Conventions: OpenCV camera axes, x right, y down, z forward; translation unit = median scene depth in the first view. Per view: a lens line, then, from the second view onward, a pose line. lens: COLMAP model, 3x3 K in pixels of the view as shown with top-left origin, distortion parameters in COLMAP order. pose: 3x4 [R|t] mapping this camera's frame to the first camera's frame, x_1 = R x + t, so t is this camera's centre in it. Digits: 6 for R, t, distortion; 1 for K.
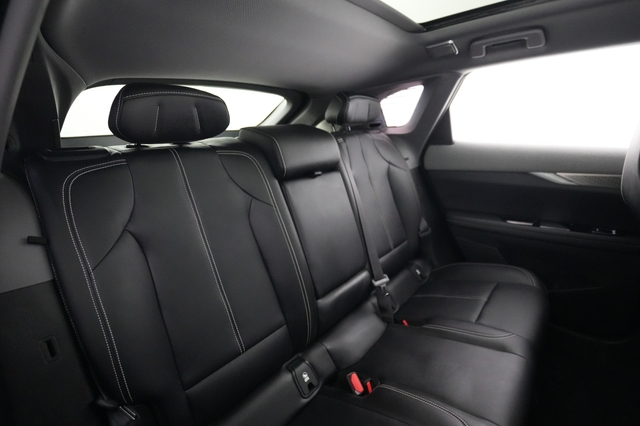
lens RADIAL K [[315.6, 0, 320.0], [0, 315.6, 213.0], [0, 0, 1]] dist [0.000460, 0.000083]
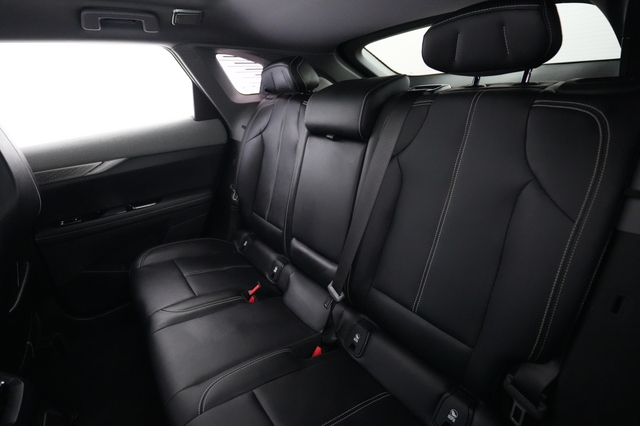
lens RADIAL K [[315.6, 0, 320.0], [0, 315.6, 213.0], [0, 0, 1]] dist [0.000460, 0.000083]
pose [[-0.256106, 0.435593, -0.862942, 0.837182], [-0.161530, 0.860878, 0.482490, -0.348609], [0.953057, 0.262959, -0.150115, 1.076257]]
